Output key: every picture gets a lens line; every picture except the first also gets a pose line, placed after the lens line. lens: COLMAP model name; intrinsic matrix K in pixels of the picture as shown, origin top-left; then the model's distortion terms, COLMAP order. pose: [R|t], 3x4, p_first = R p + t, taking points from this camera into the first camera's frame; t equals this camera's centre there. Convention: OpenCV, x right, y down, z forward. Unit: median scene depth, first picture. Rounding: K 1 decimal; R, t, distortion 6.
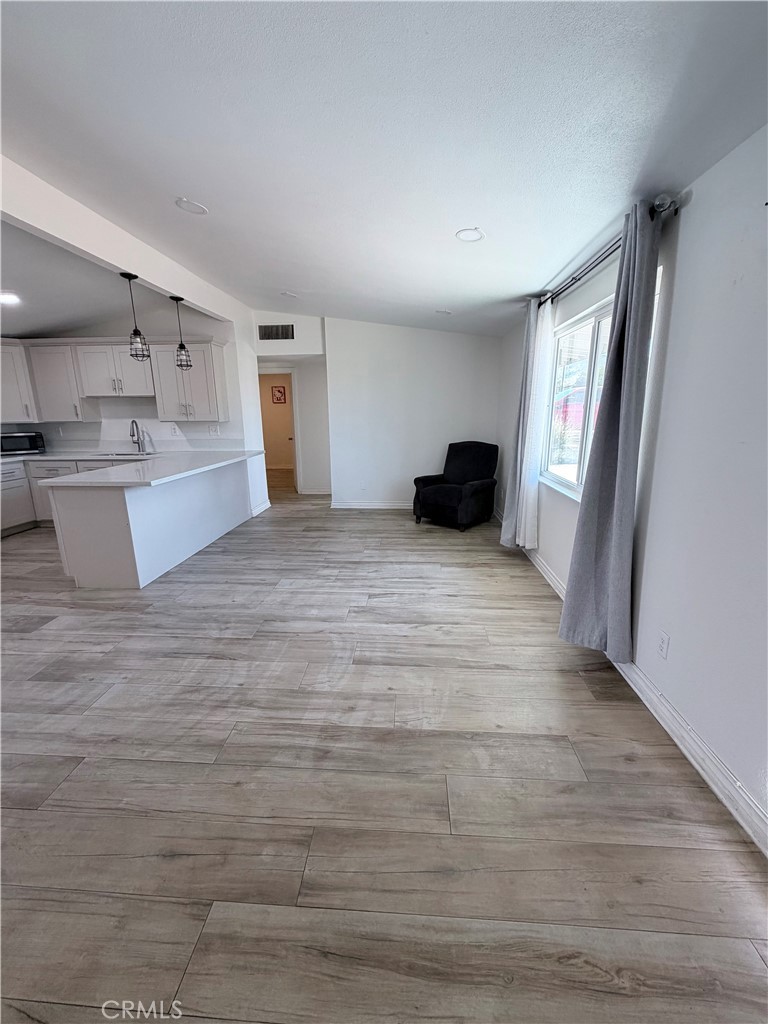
lens RADIAL K [[420.3, 0, 385.4], [0, 420.3, 511.0], [0, 0, 1]] dist [-0.002860, 0.000563]
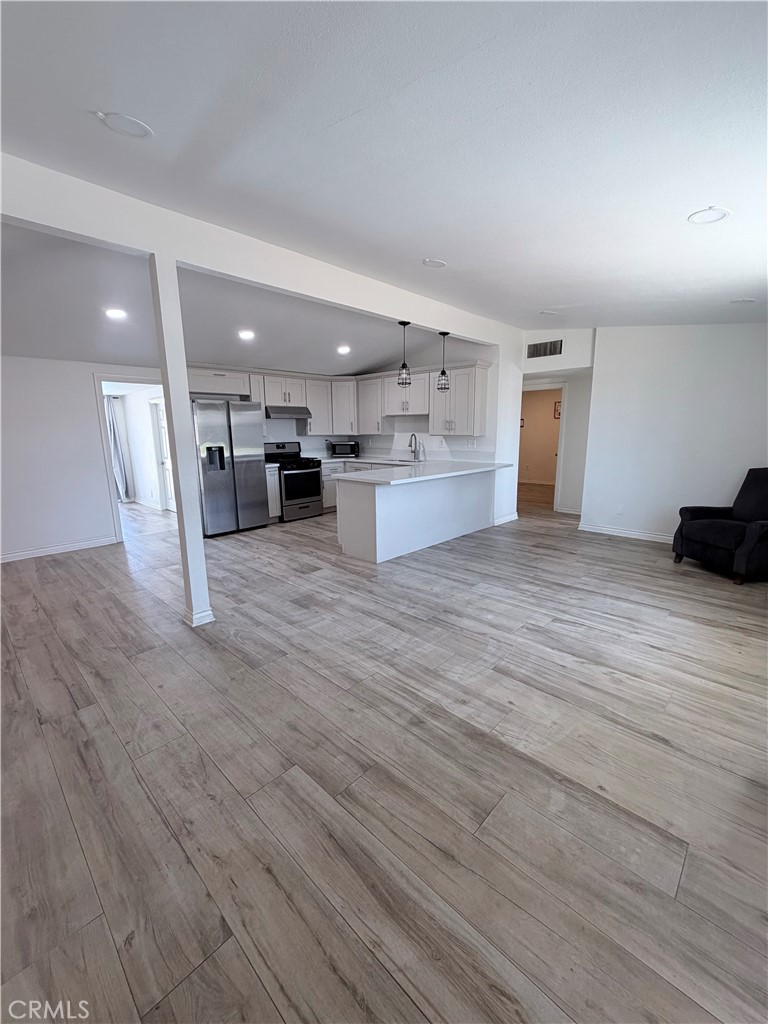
lens RADIAL K [[420.3, 0, 381.9], [0, 420.3, 511.3], [0, 0, 1]] dist [-0.002860, 0.000563]
pose [[0.763530, 0.126175, -0.633326, 0.242801], [-0.147678, 0.988854, 0.018966, -0.000313], [0.628660, 0.079048, 0.773653, -0.000084]]
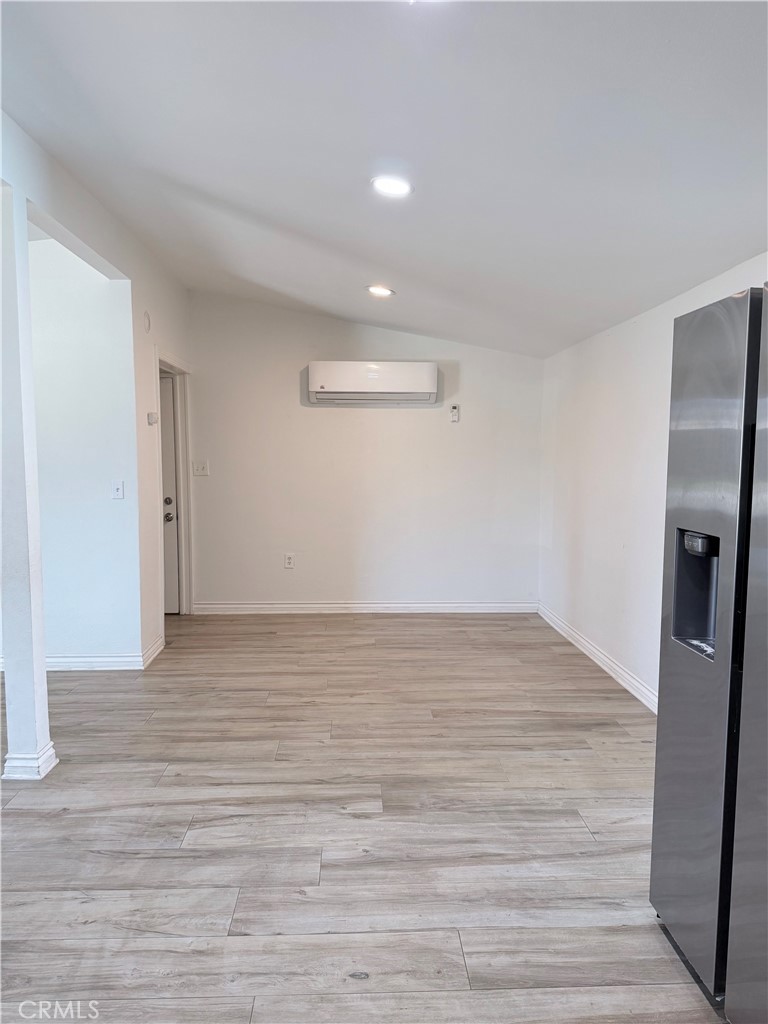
lens RADIAL K [[718.9, 0, 387.4], [0, 718.9, 515.7], [0, 0, 1]] dist [0.064989, -0.087997]
pose [[-0.994140, 0.018436, -0.106515, -1.075354], [-0.016441, 0.948098, 0.317552, -0.327896], [0.106841, 0.317443, -0.942239, 1.409102]]
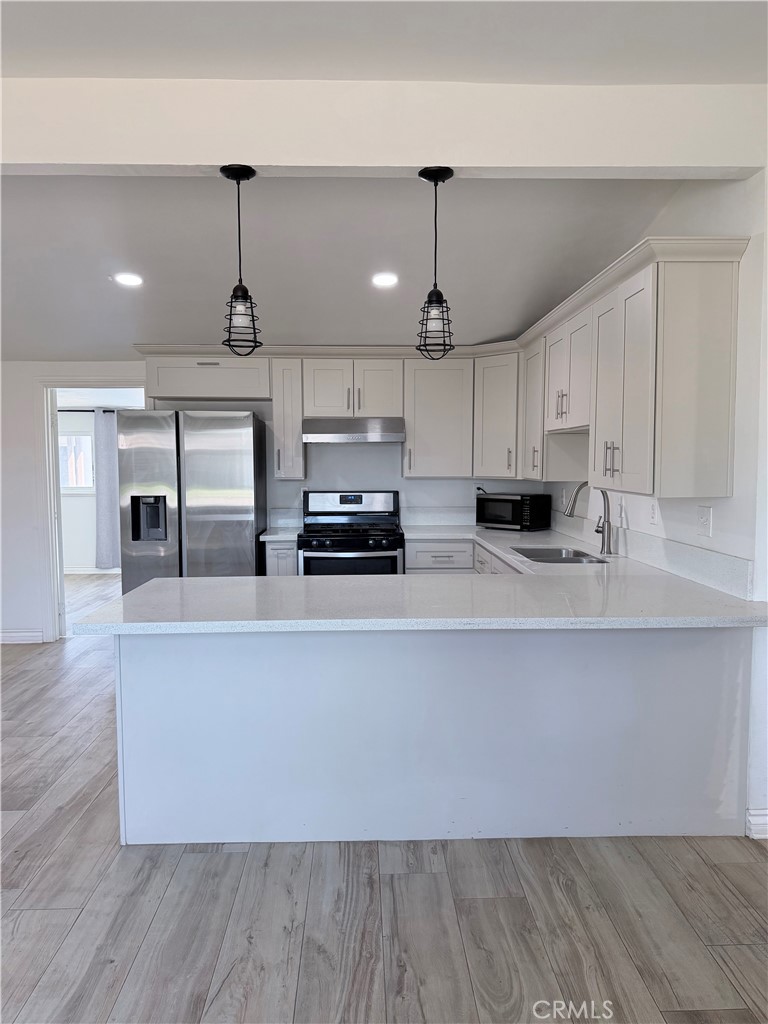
lens RADIAL K [[718.9, 0, 380.5], [0, 718.9, 507.7], [0, 0, 1]] dist [0.064989, -0.087997]
pose [[0.098924, 0.077507, -0.992072, 0.219894], [-0.228723, 0.972040, 0.053135, -0.301369], [0.968452, 0.221653, 0.113885, 1.190672]]
